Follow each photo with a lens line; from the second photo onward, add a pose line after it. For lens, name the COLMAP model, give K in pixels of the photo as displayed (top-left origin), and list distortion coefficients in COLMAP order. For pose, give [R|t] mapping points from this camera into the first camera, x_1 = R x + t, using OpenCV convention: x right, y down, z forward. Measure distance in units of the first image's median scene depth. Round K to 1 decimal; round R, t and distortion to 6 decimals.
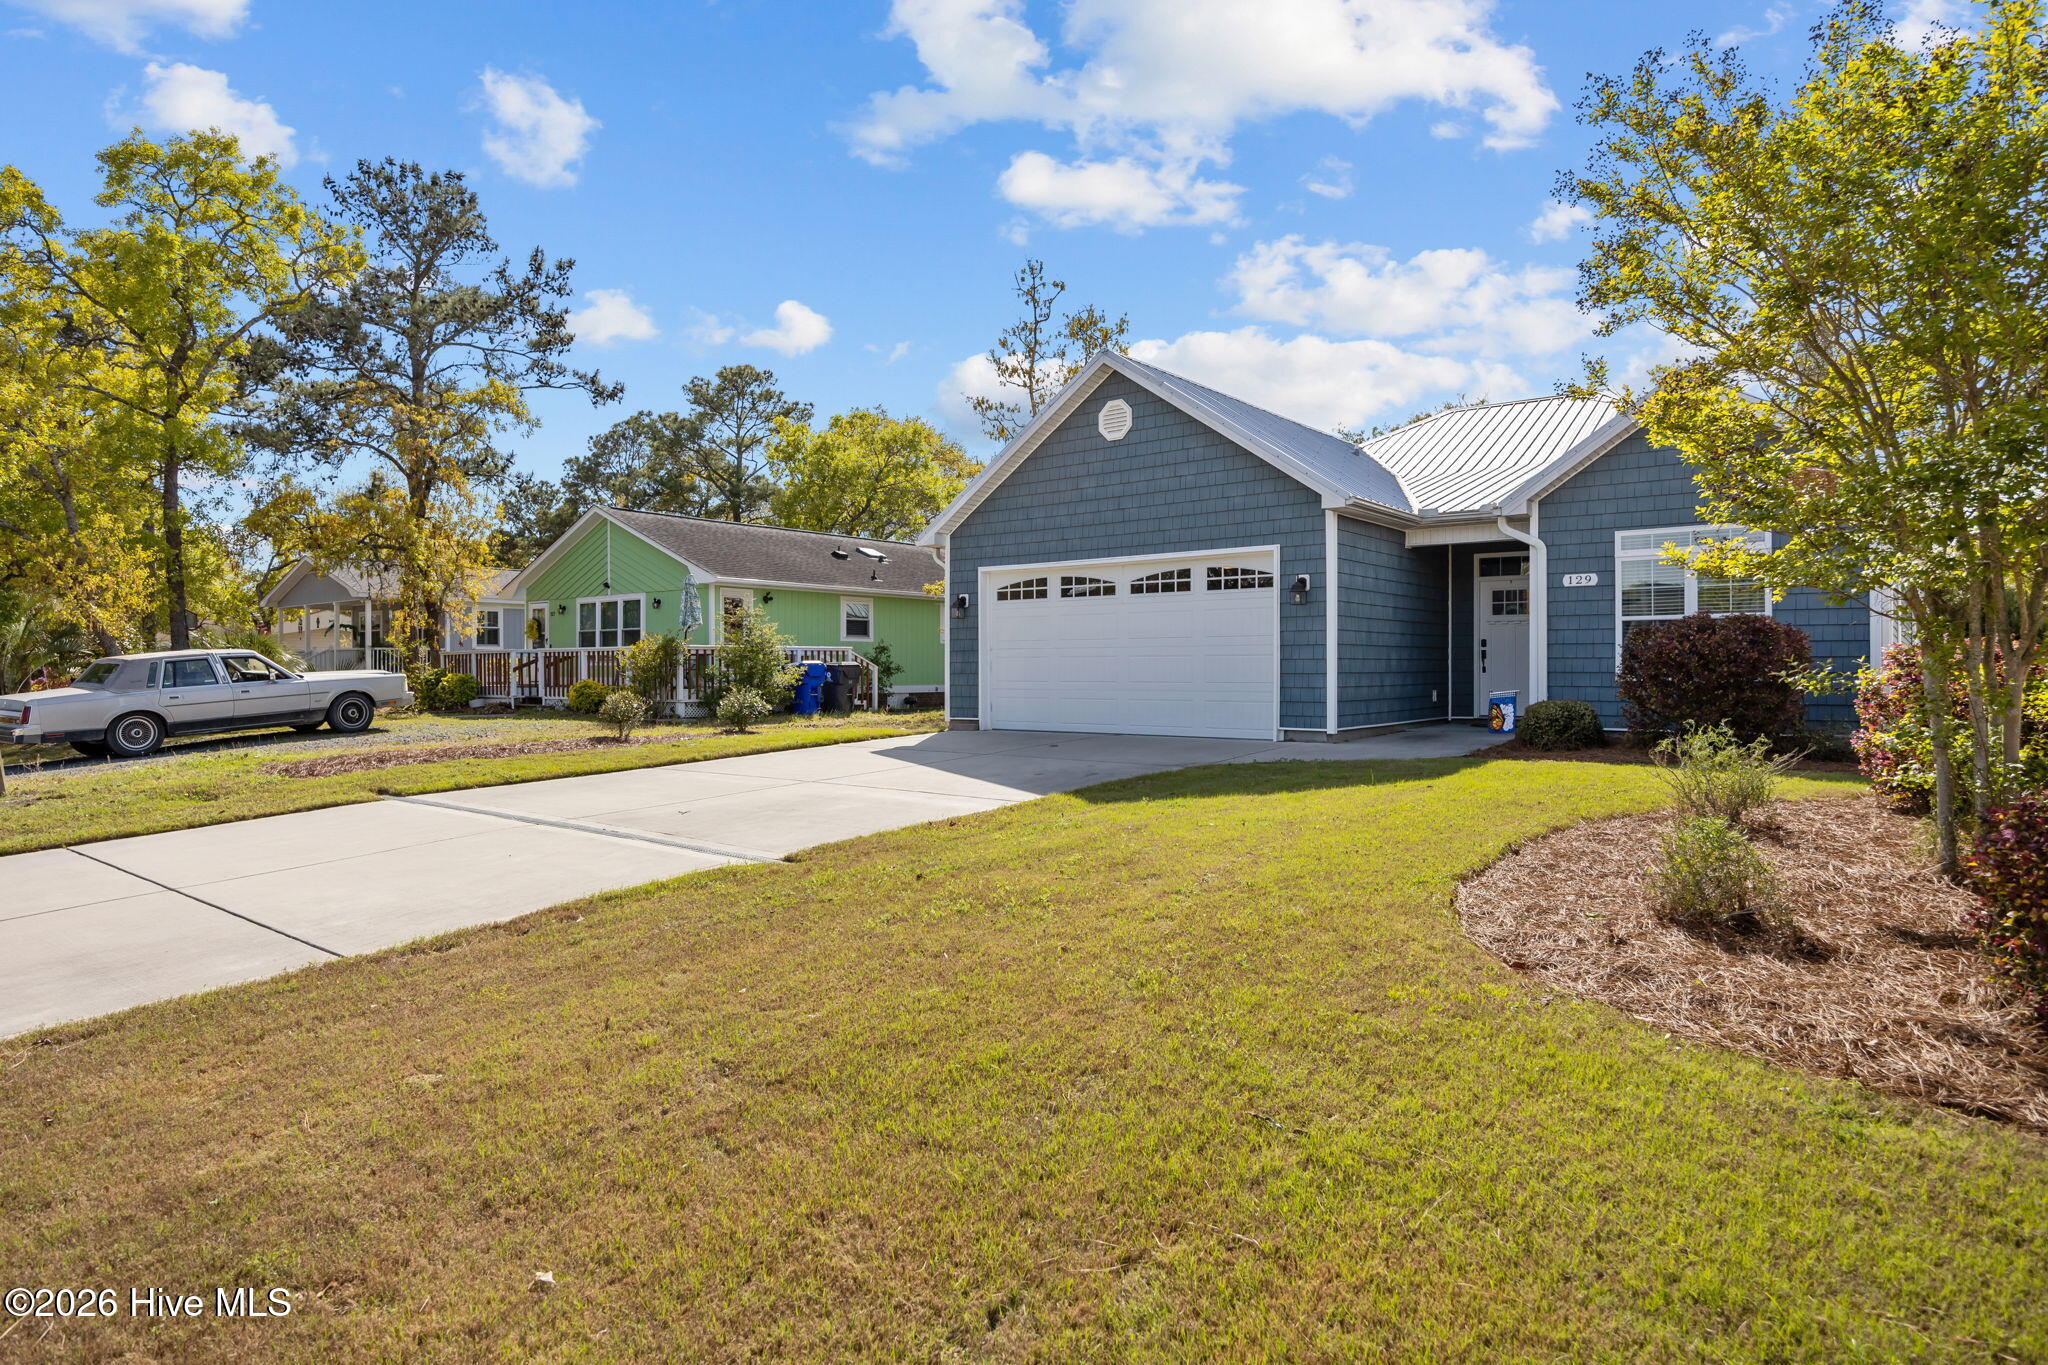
lens RADIAL K [[1160.8, 0, 1019.8], [0, 1160.8, 678.5], [0, 0, 1]] dist [-0.002837, -0.000474]
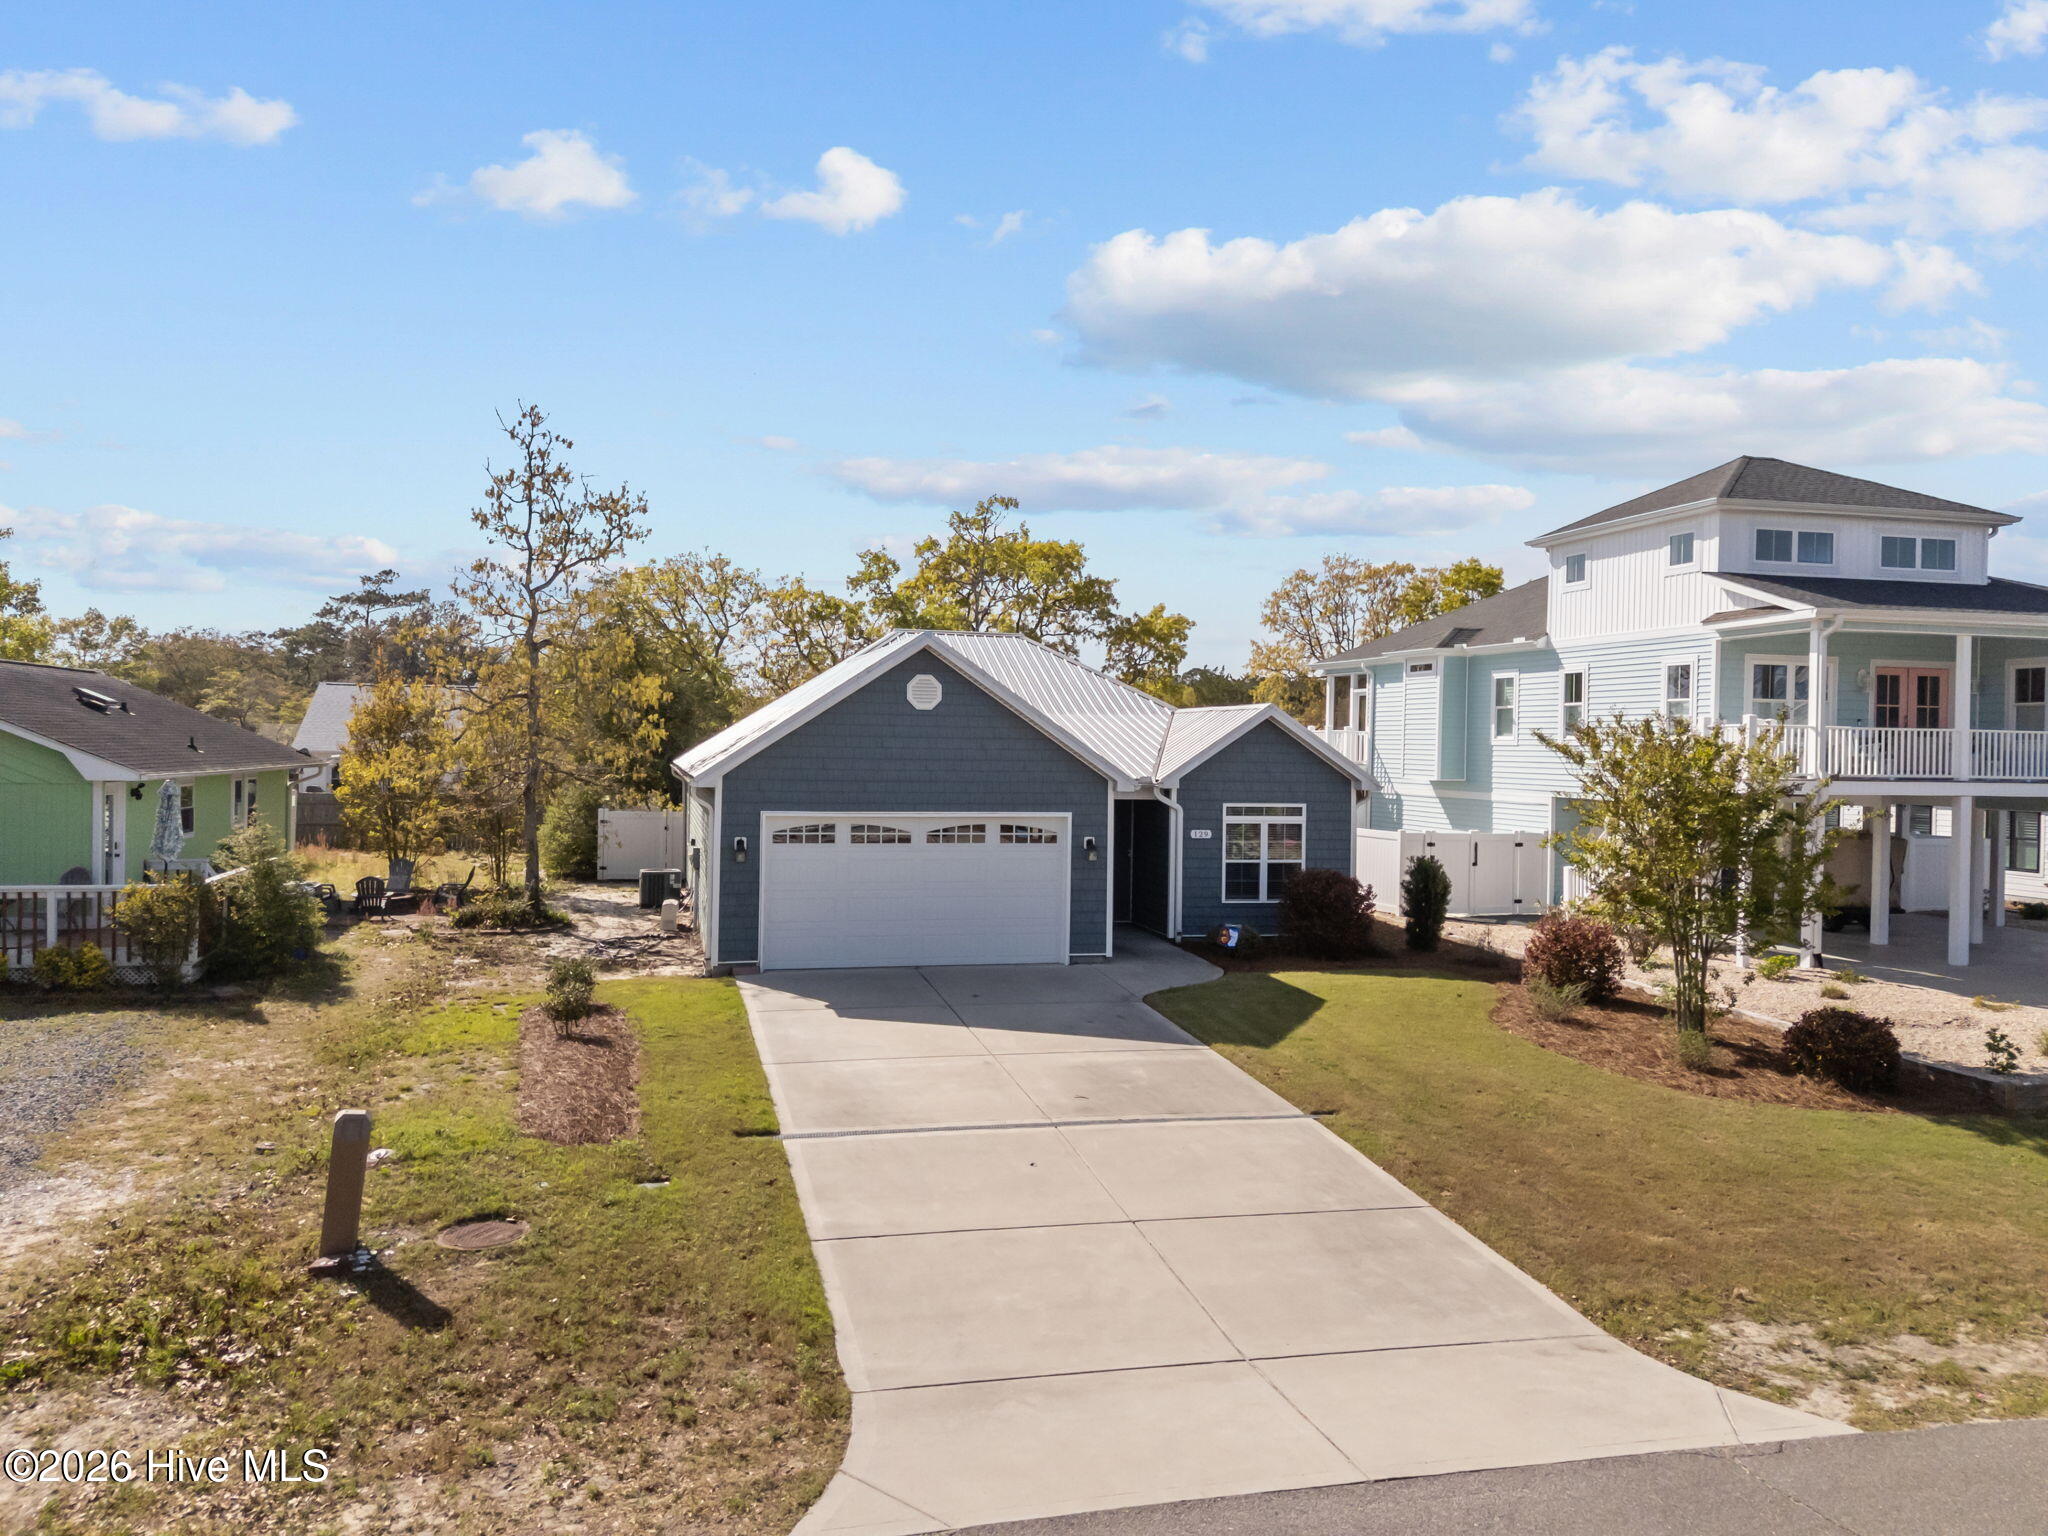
lens RADIAL K [[1497.4, 0, 1028.4], [0, 1497.4, 761.1], [0, 0, 1]] dist [0.080566, -0.070677]
pose [[0.604825, 0.002689, 0.796354, -0.970041], [-0.013204, 0.999891, 0.006652, -0.157046], [-0.796249, -0.014538, 0.604795, 0.026835]]
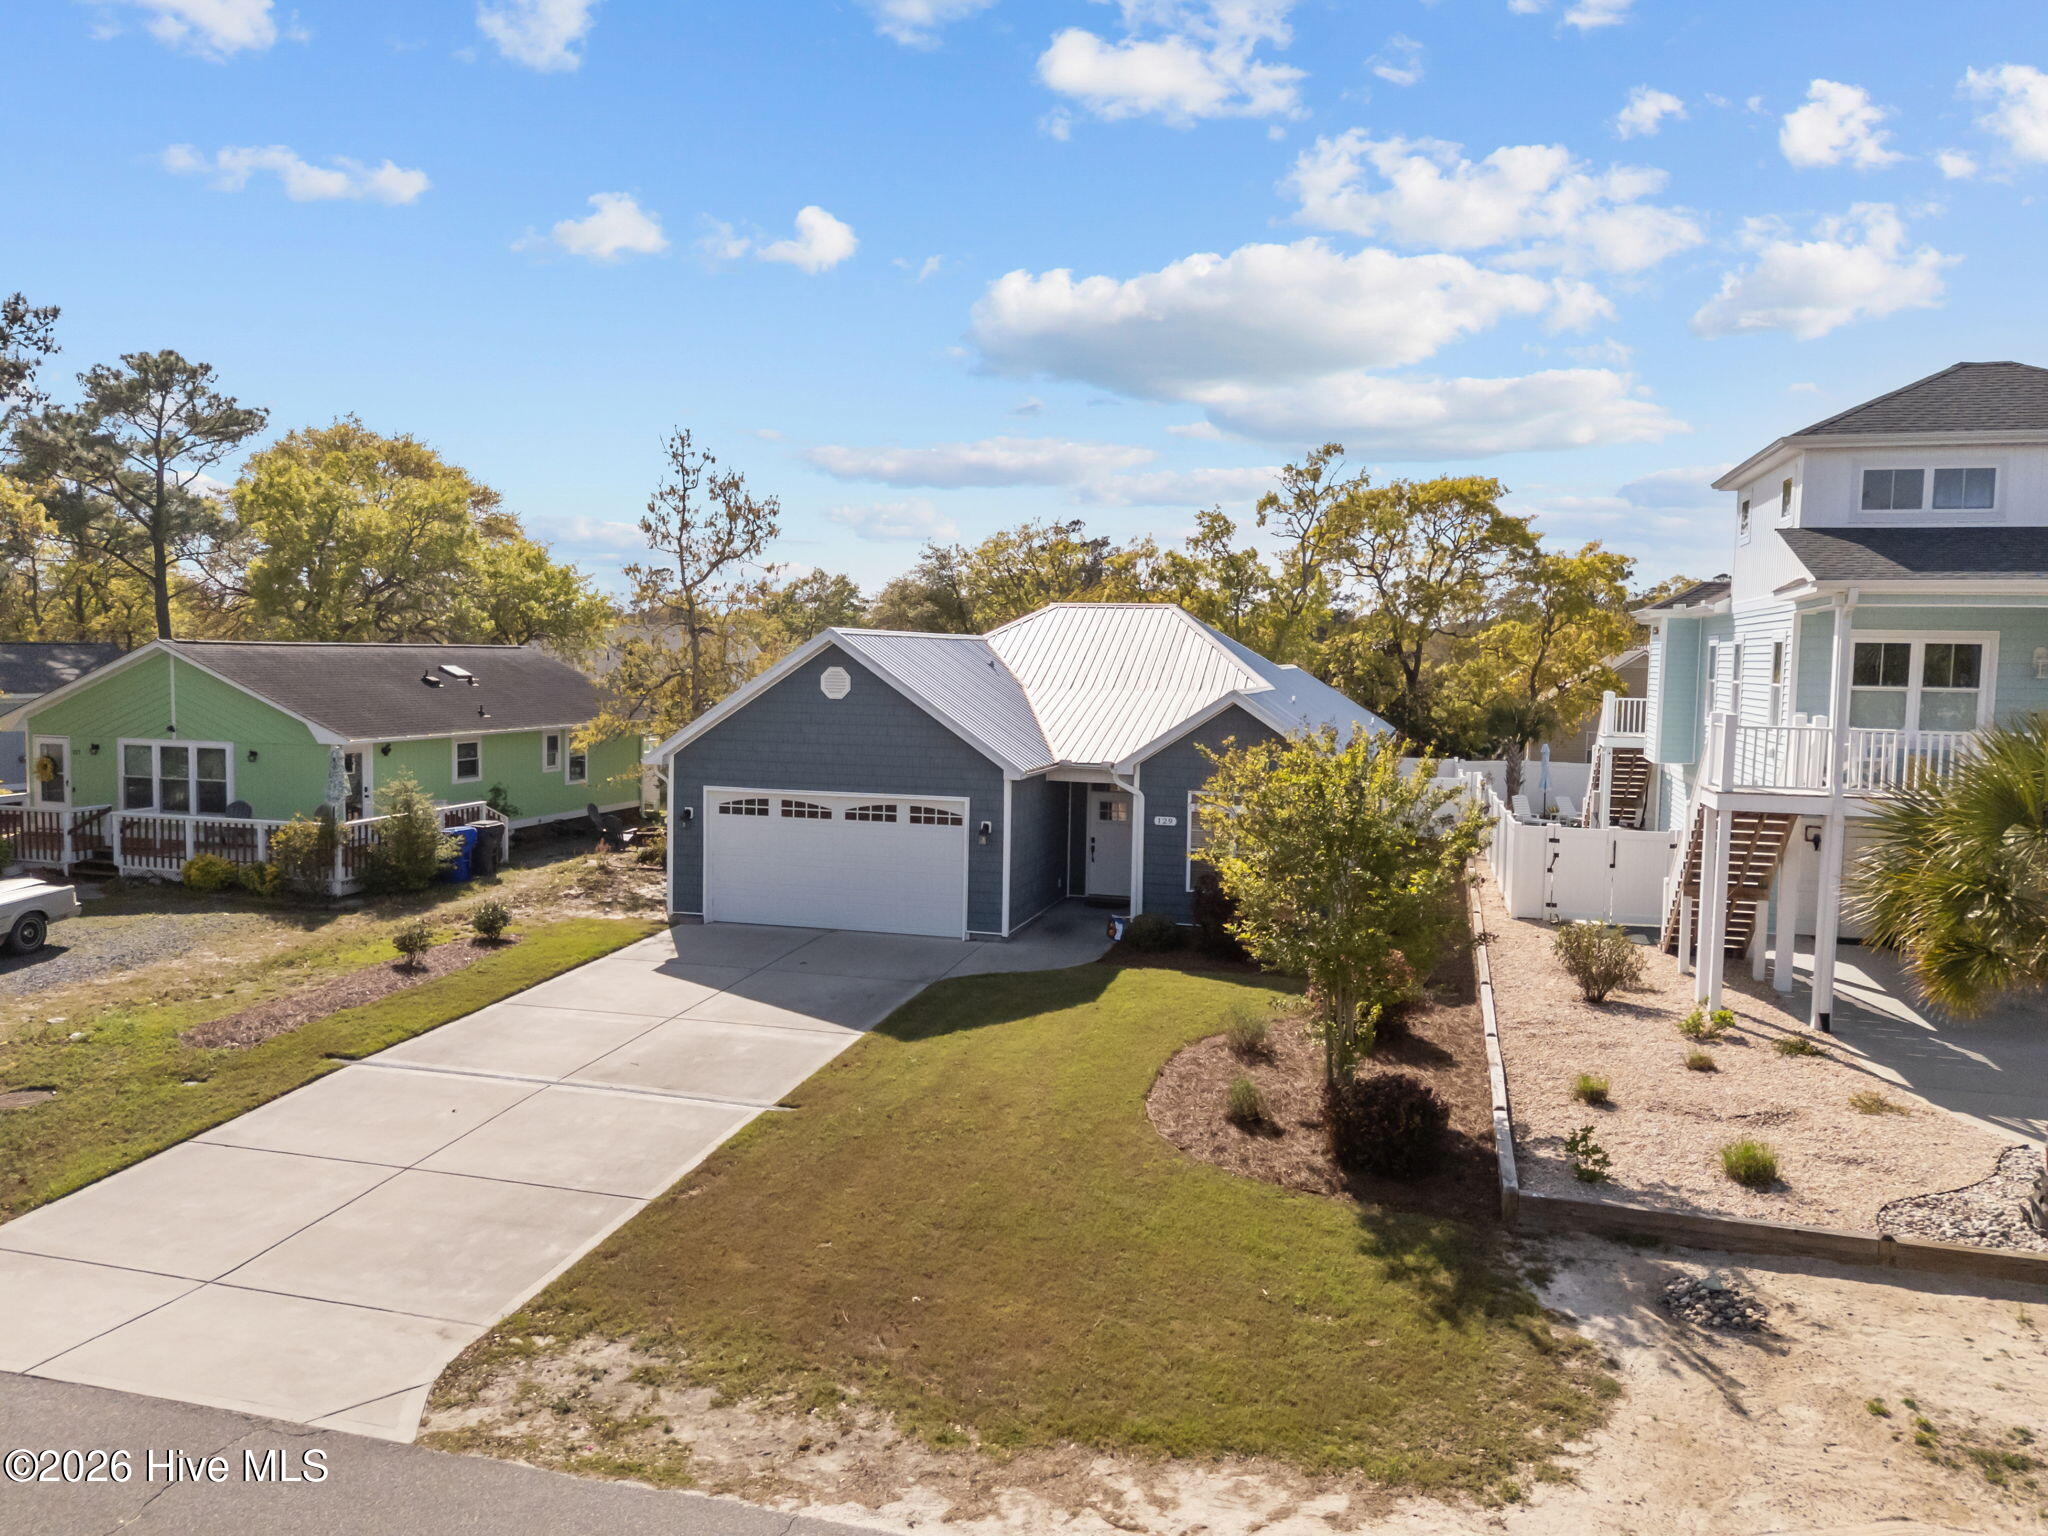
lens RADIAL K [[1497.4, 0, 1028.4], [0, 1497.4, 761.1], [0, 0, 1]] dist [0.080566, -0.070677]
pose [[0.921157, -0.009949, 0.389063, -0.336090], [-0.017212, 0.997654, 0.066263, -0.235486], [-0.388809, -0.067735, 0.918825, -0.539909]]
